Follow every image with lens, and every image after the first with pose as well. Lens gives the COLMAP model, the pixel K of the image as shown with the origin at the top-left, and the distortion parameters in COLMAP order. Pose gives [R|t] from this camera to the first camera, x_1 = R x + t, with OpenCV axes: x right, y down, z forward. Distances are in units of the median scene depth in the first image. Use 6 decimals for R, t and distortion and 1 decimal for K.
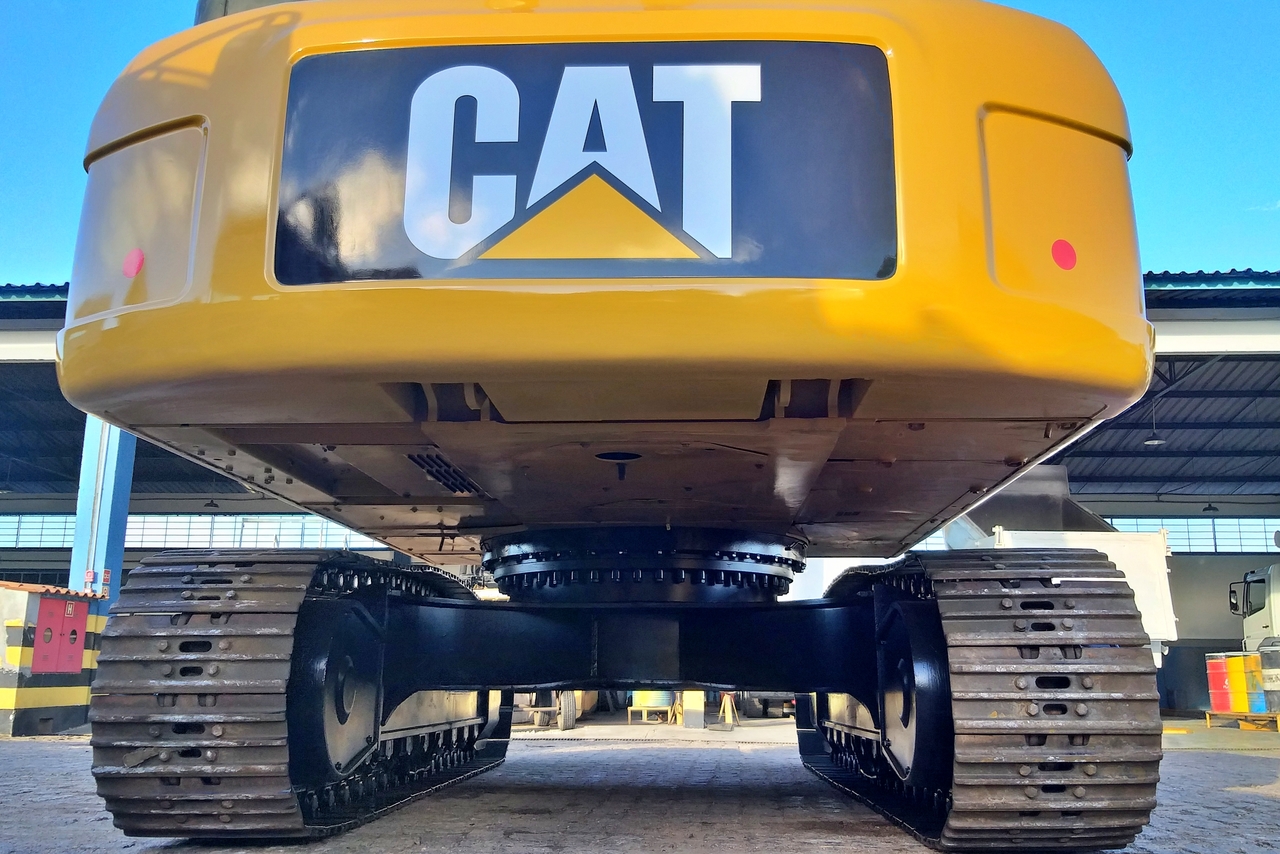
lens RADIAL K [[1192.9, 0, 640.5], [0, 1192.9, 419.3], [0, 0, 1]] dist [0.020746, -0.050563]
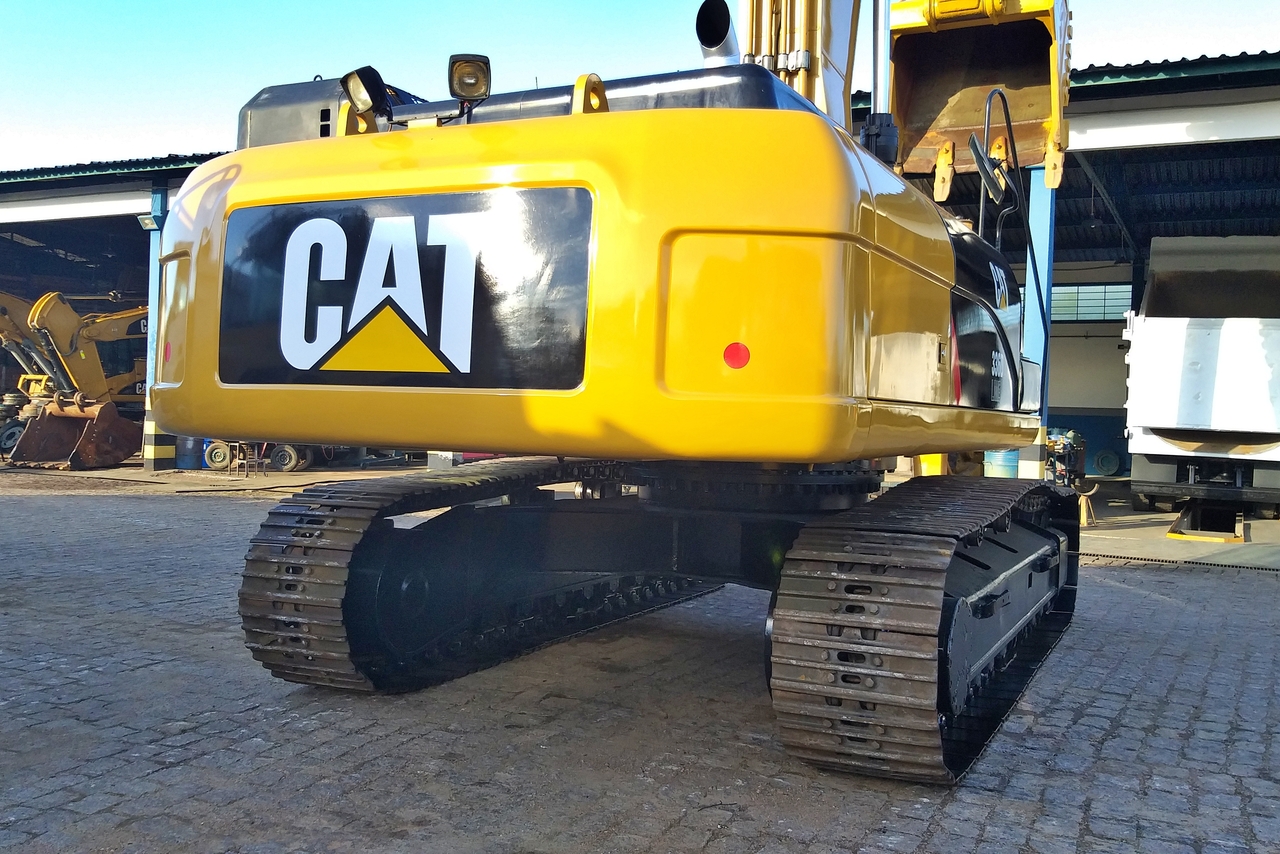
lens RADIAL K [[1185.0, 0, 639.2], [0, 1185.0, 418.0], [0, 0, 1]] dist [0.057668, -0.113489]
pose [[0.913293, 0.021795, -0.406721, 0.623526], [0.067561, 0.976628, 0.204044, -0.270137], [0.401662, -0.213830, 0.890474, -0.097731]]
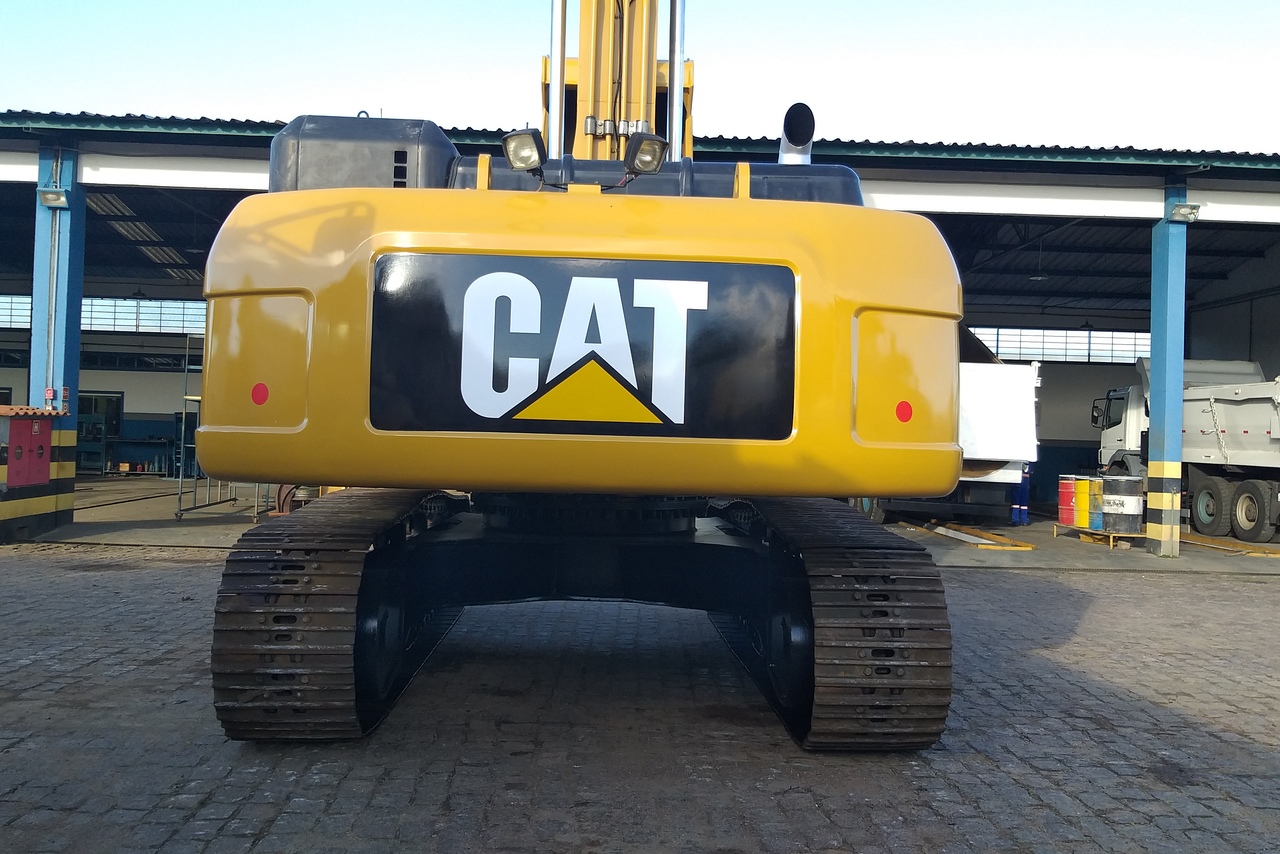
lens RADIAL K [[1185.0, 0, 639.2], [0, 1185.0, 418.0], [0, 0, 1]] dist [0.057668, -0.113489]
pose [[0.996829, 0.021787, 0.076531, -0.072852], [-0.036803, 0.978966, 0.200675, -0.343360], [-0.070549, -0.202855, 0.976664, -0.349741]]
